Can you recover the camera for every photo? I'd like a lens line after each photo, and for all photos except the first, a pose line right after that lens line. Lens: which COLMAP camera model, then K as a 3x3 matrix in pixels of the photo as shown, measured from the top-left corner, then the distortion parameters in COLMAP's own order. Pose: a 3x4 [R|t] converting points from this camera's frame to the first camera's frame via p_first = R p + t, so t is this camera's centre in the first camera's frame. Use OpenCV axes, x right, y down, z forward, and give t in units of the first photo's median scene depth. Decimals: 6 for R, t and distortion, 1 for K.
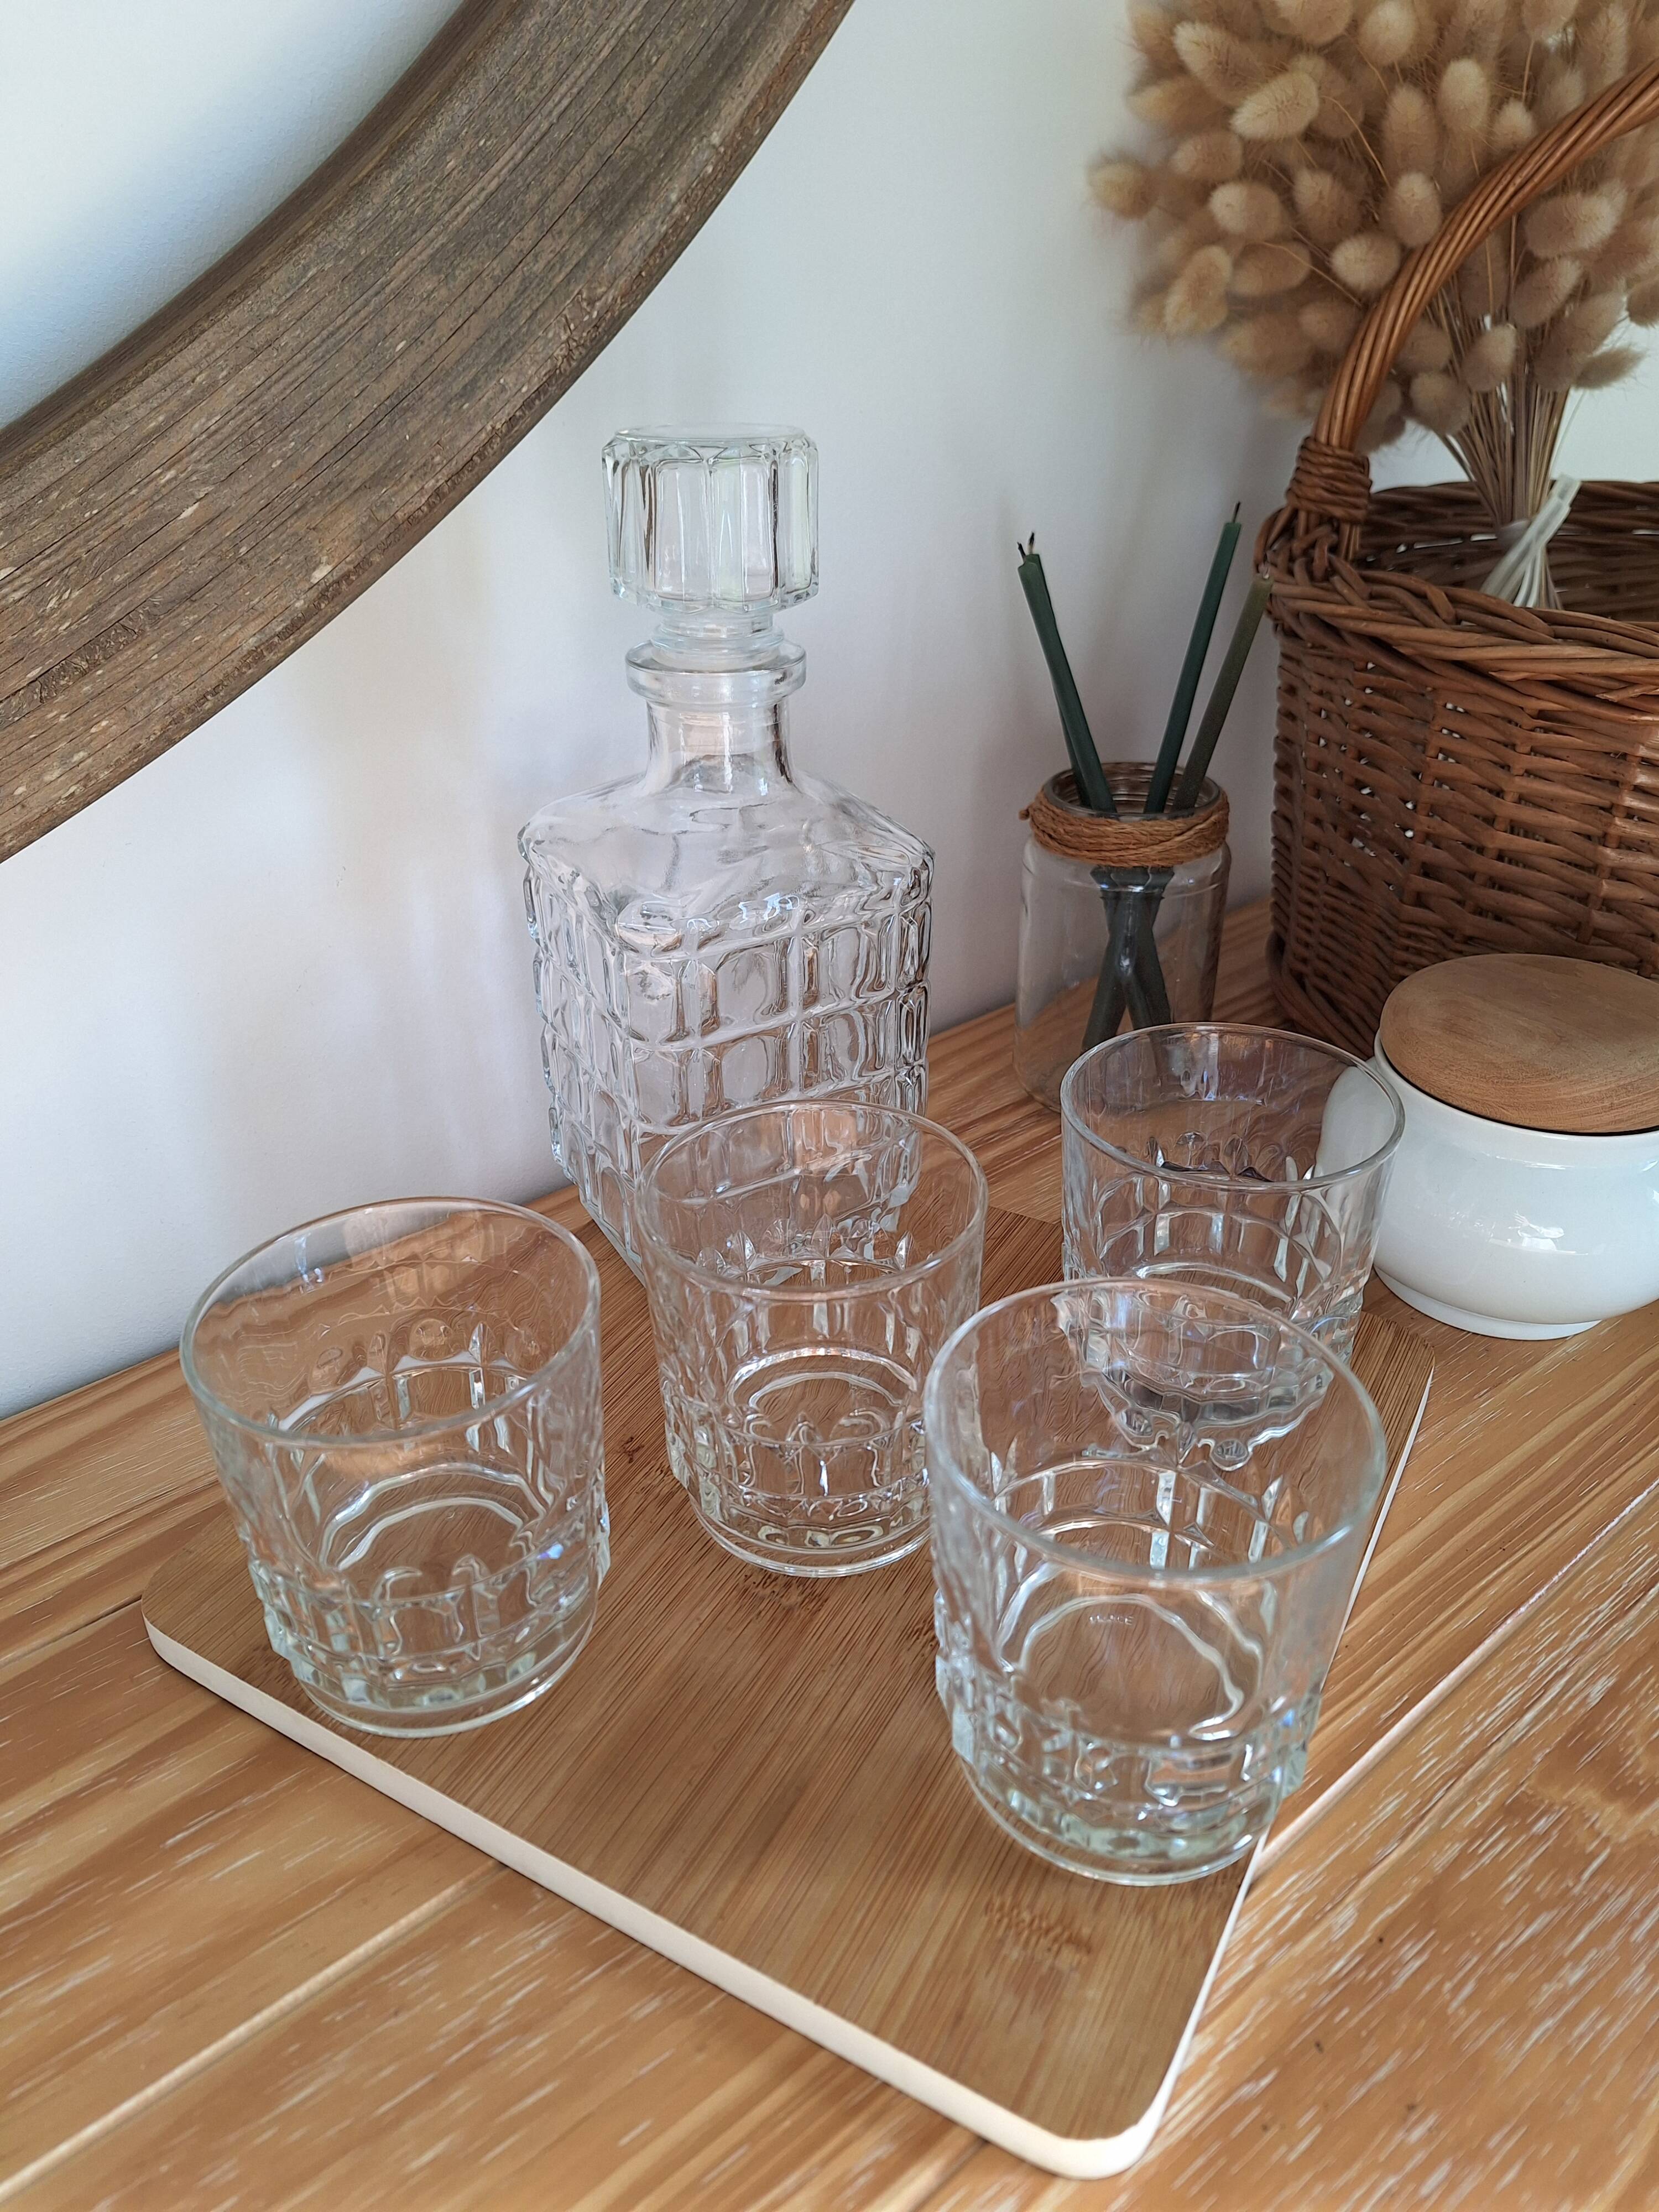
lens RADIAL K [[1630.9, 0, 831.6], [0, 1630.9, 1067.2], [0, 0, 1]] dist [0.050624, -0.060257]
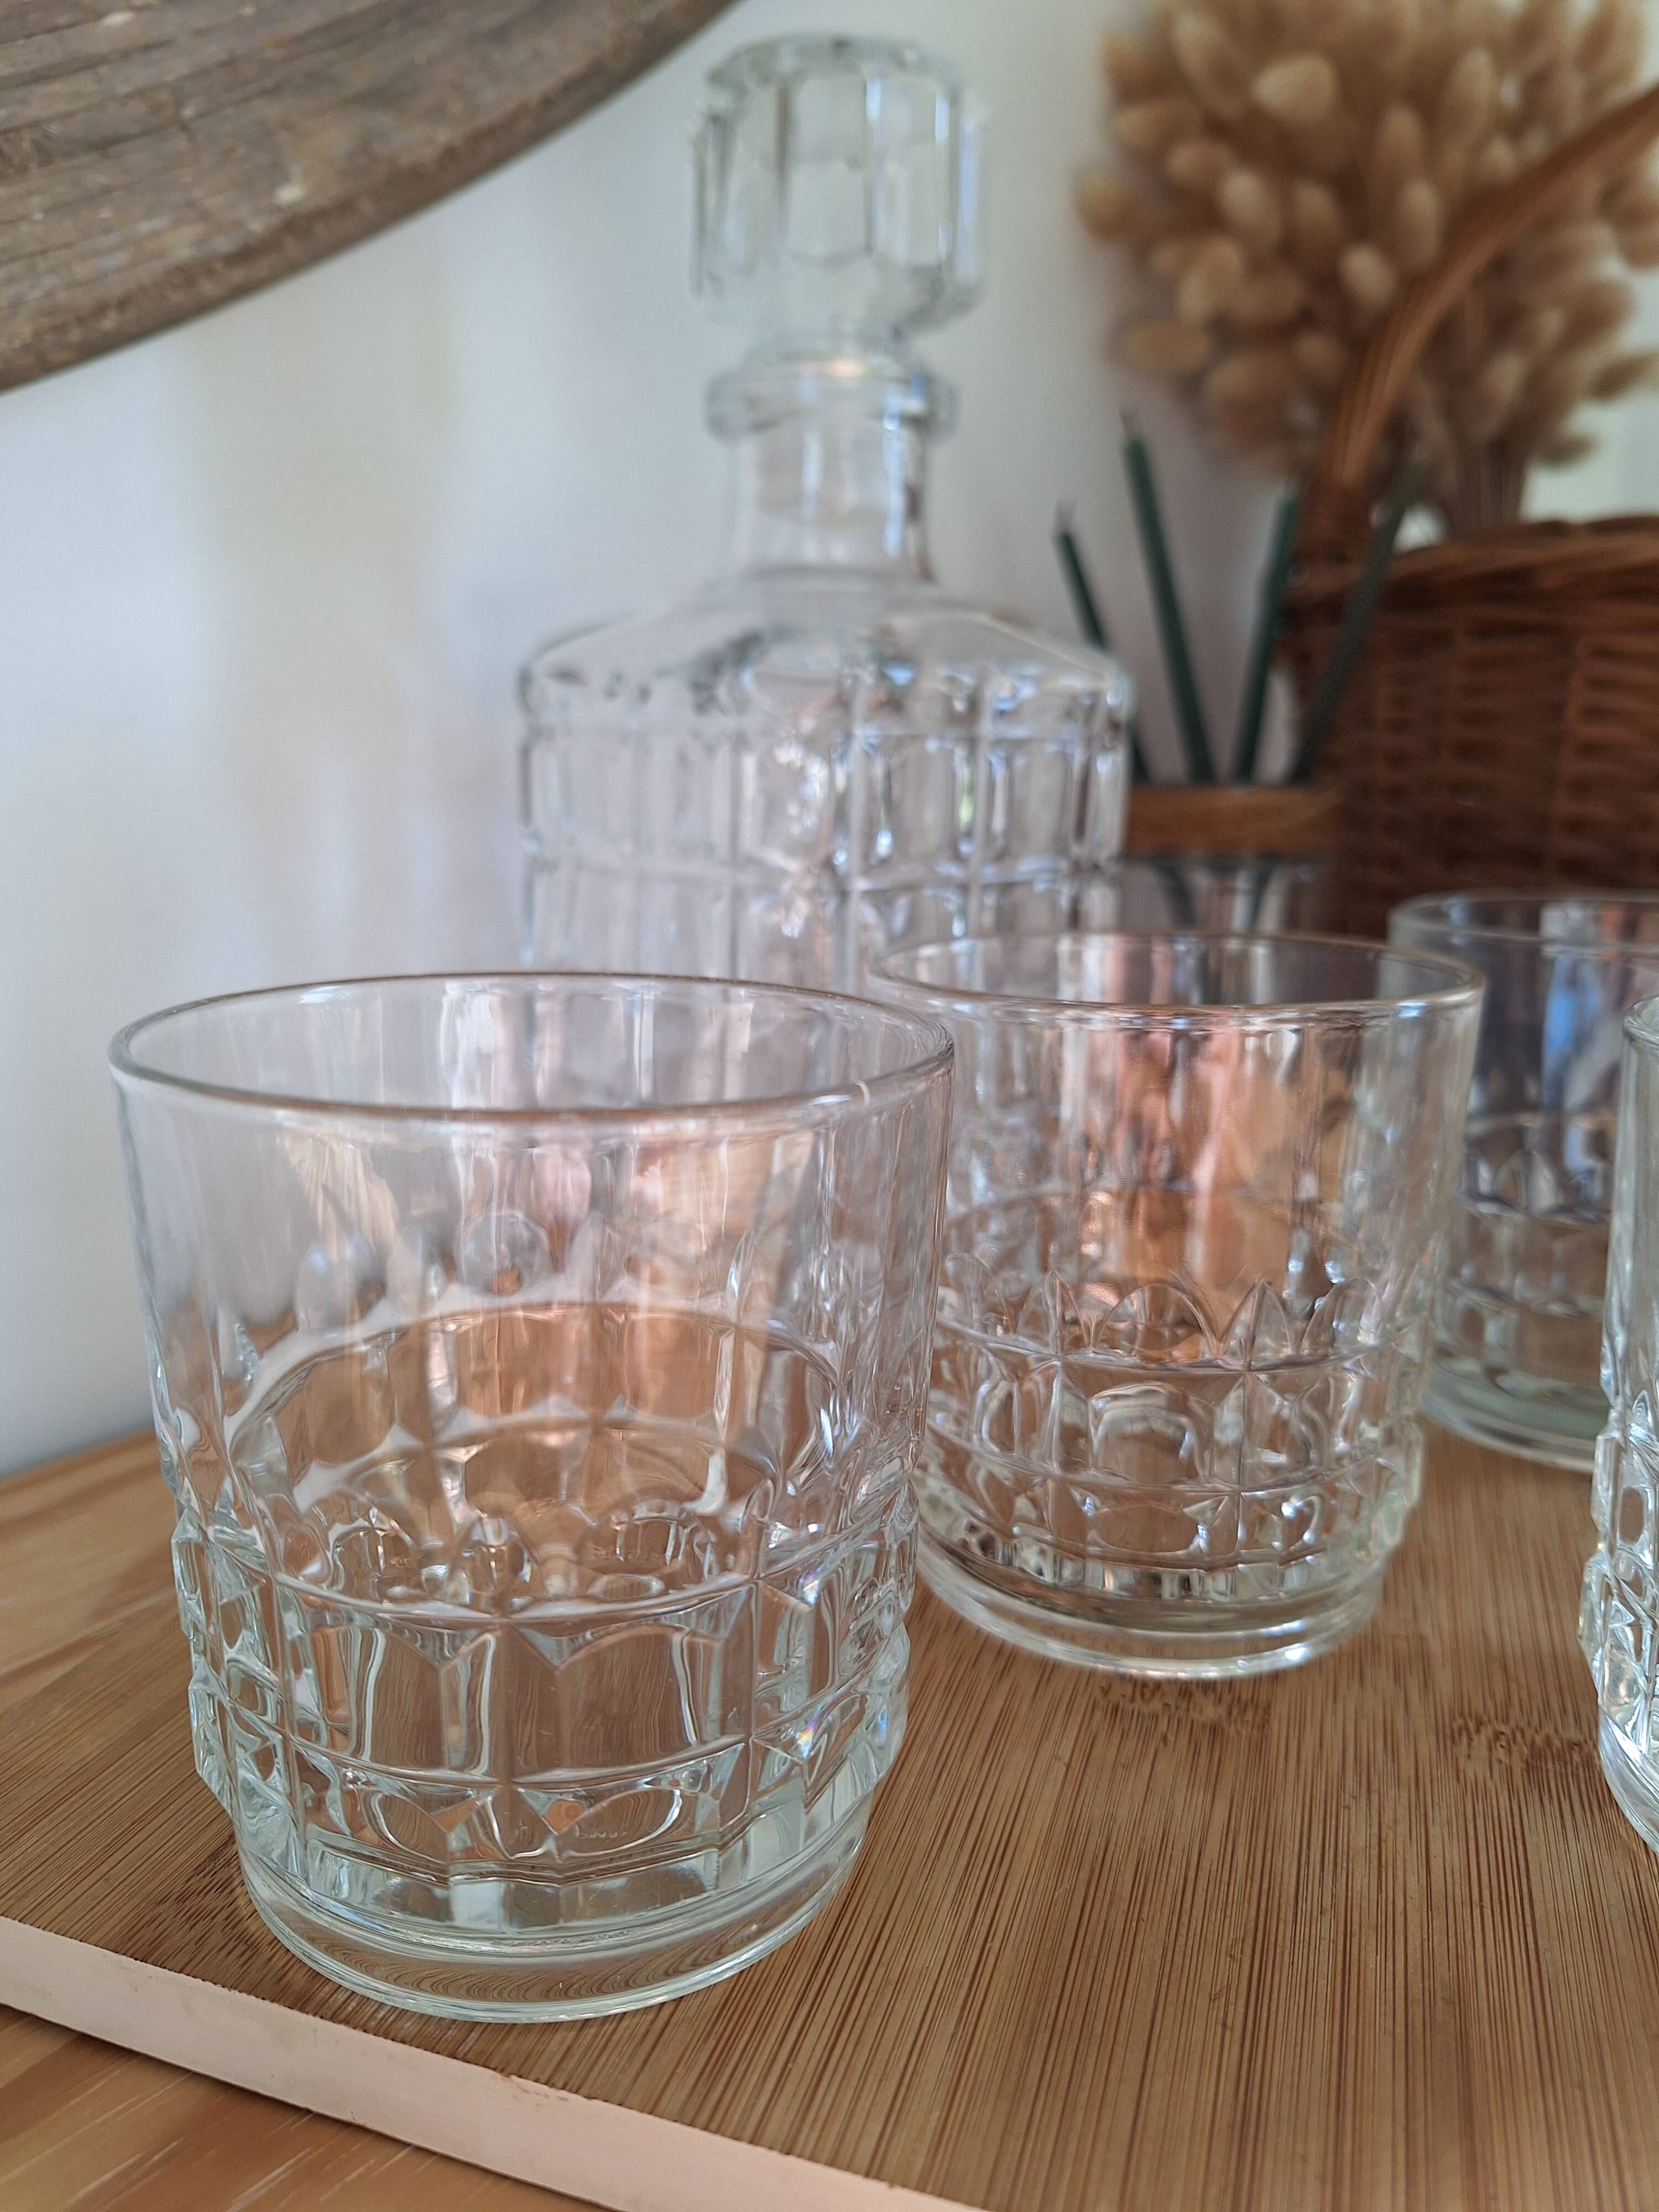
lens RADIAL K [[1674.9, 0, 841.3], [0, 1674.9, 1061.0], [0, 0, 1]] dist [-0.033260, 0.010863]
pose [[0.978986, -0.015279, 0.203353, -0.241881], [0.074310, 0.955354, -0.285965, 0.261677], [-0.189905, 0.295067, 0.936414, 0.440692]]
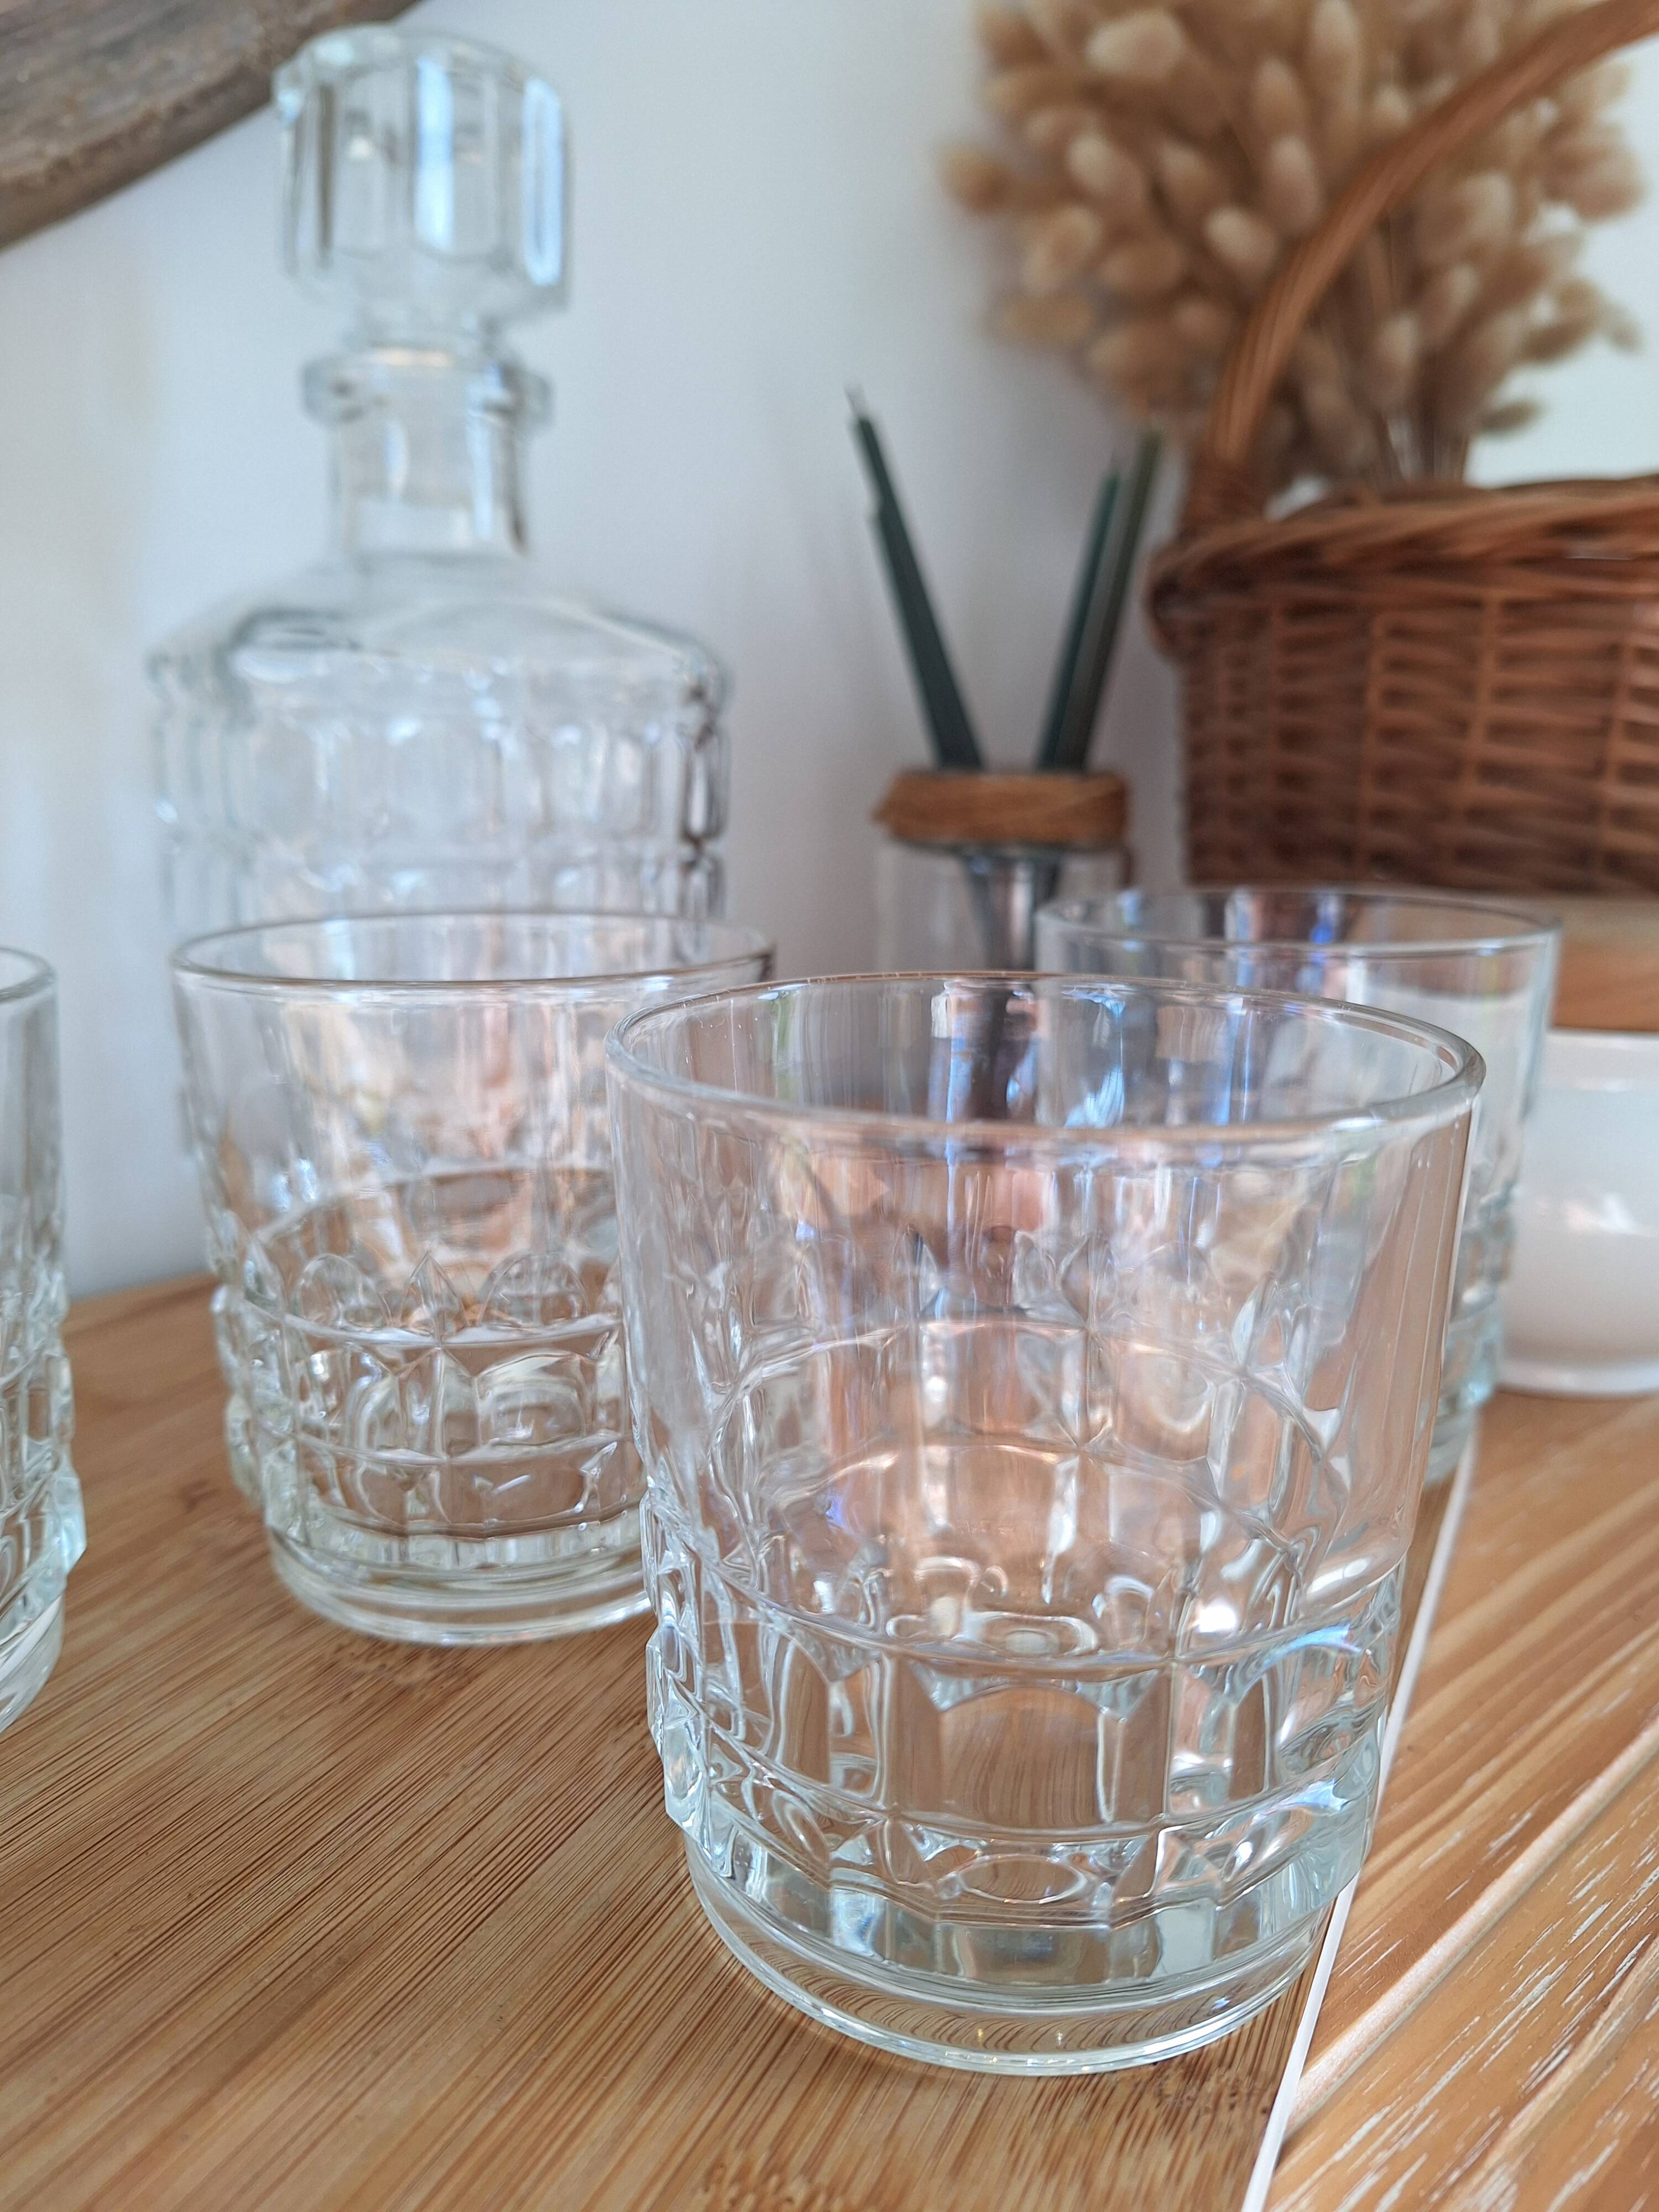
lens RADIAL K [[1674.9, 0, 838.5], [0, 1674.9, 1081.3], [0, 0, 1]] dist [-0.033260, 0.010863]
pose [[0.997977, 0.012827, 0.062265, 0.077820], [0.004726, 0.961754, -0.273873, 0.279789], [-0.063397, 0.273613, 0.959748, 0.394359]]
